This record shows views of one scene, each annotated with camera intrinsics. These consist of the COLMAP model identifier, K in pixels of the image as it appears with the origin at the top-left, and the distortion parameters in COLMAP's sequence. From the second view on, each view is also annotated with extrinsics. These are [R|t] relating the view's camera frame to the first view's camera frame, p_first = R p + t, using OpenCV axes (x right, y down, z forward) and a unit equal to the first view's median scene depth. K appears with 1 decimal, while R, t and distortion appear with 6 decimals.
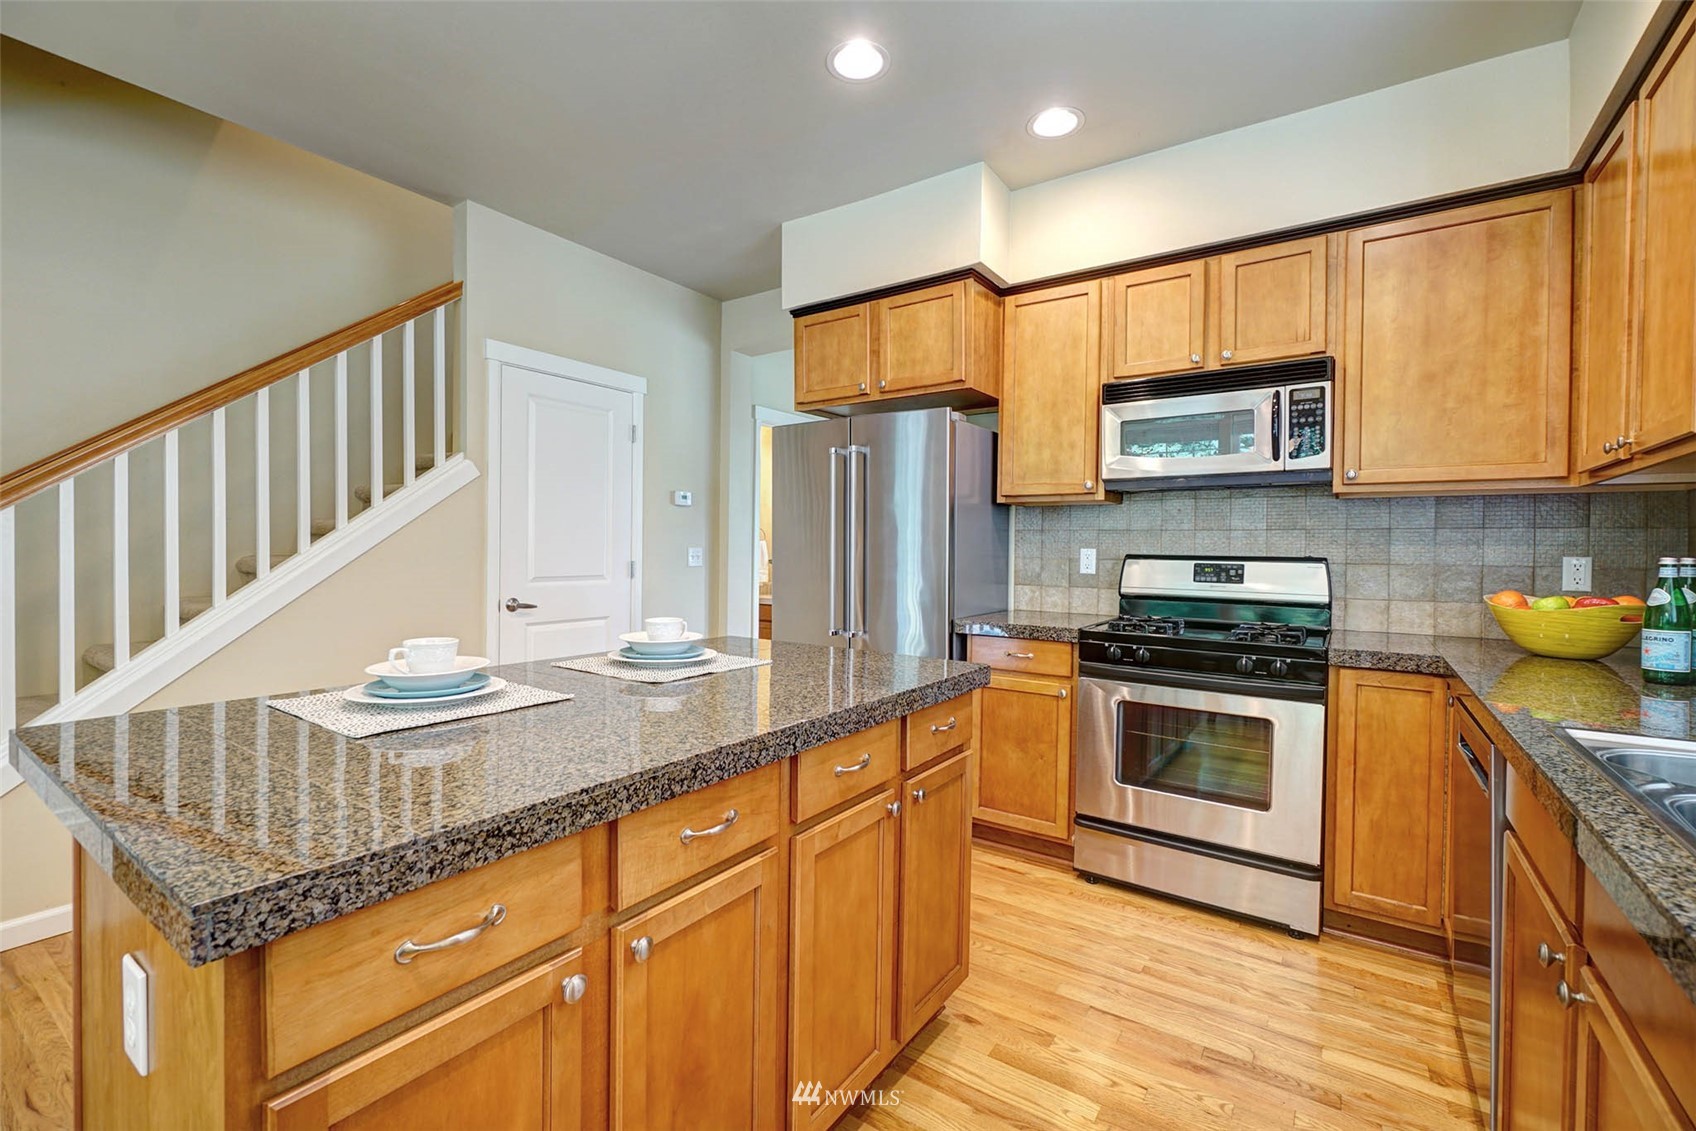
lens RADIAL K [[729.0, 0, 842.2], [0, 729.0, 557.6], [0, 0, 1]] dist [-0.001525, -0.000301]
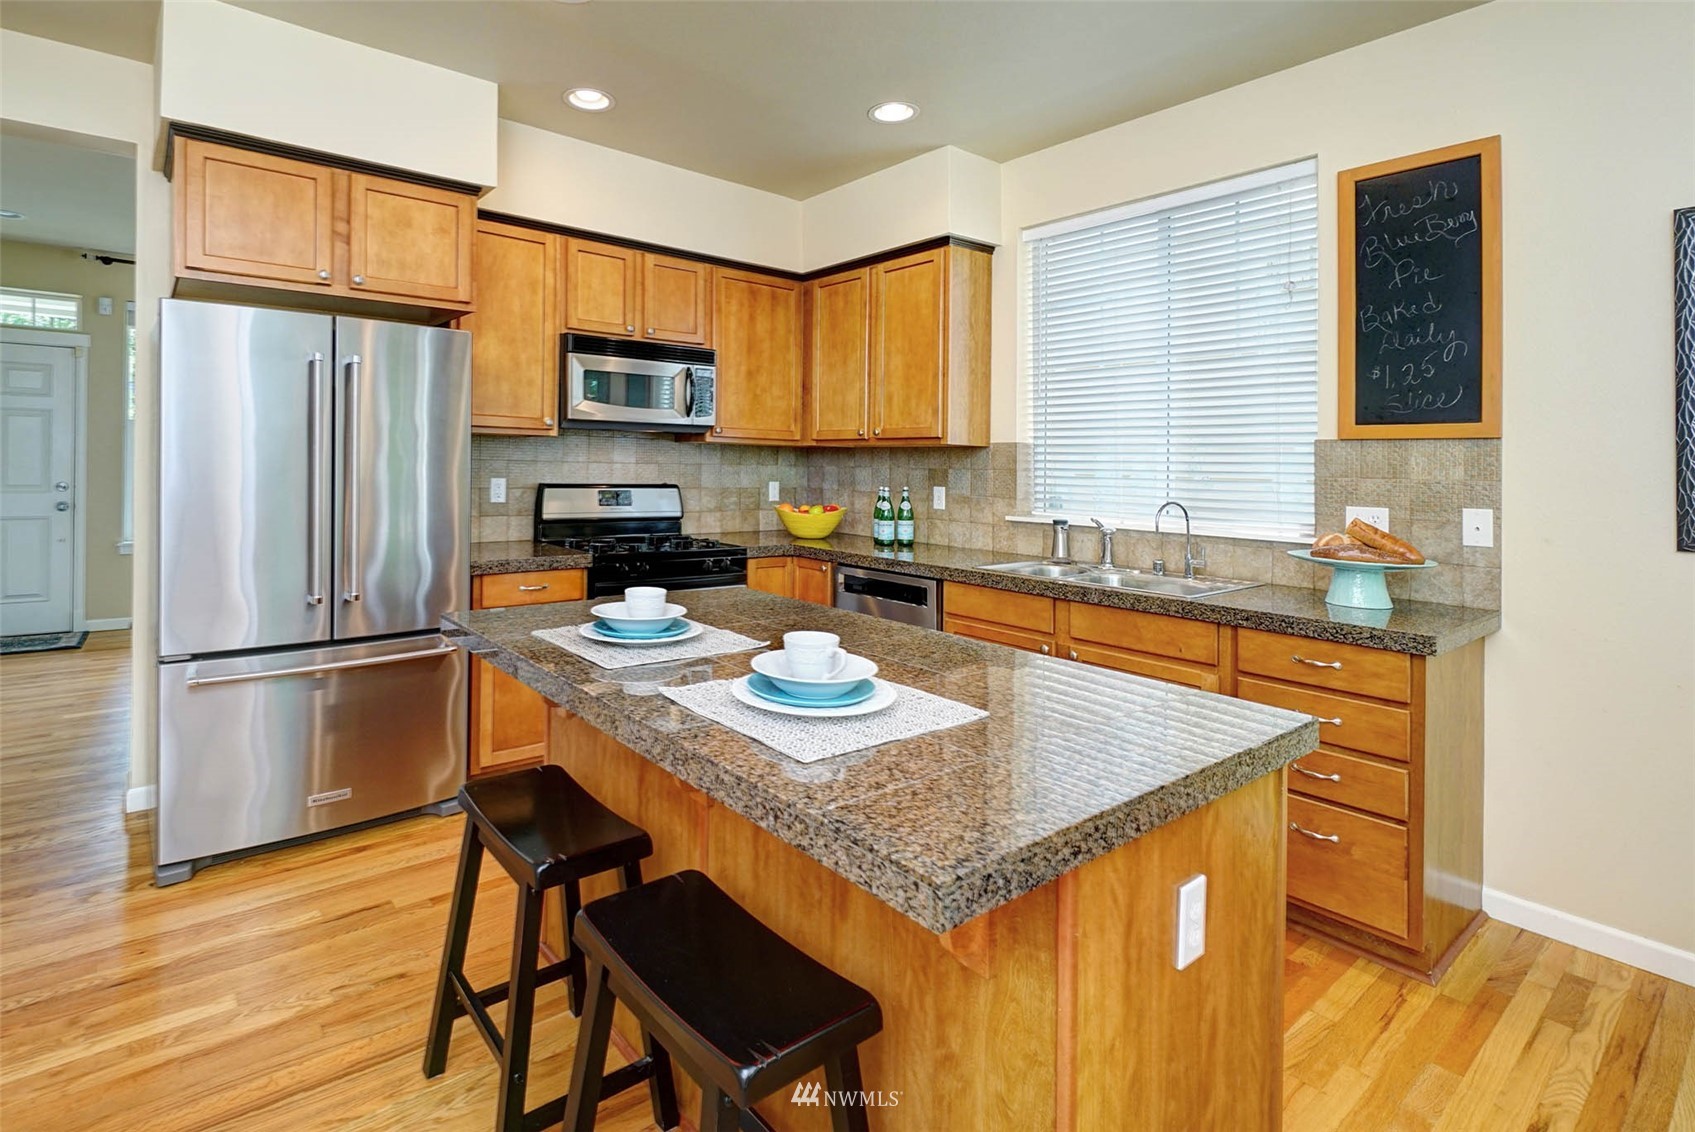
lens RADIAL K [[757.7, 0, 770.5], [0, 757.7, 458.8], [0, 0, 1]] dist [-0.001560, -0.000107]
pose [[0.342029, 0.004528, 0.939678, -0.718100], [-0.002239, 0.999989, -0.004003, -0.048546], [-0.939687, -0.000734, 0.342036, 0.361650]]
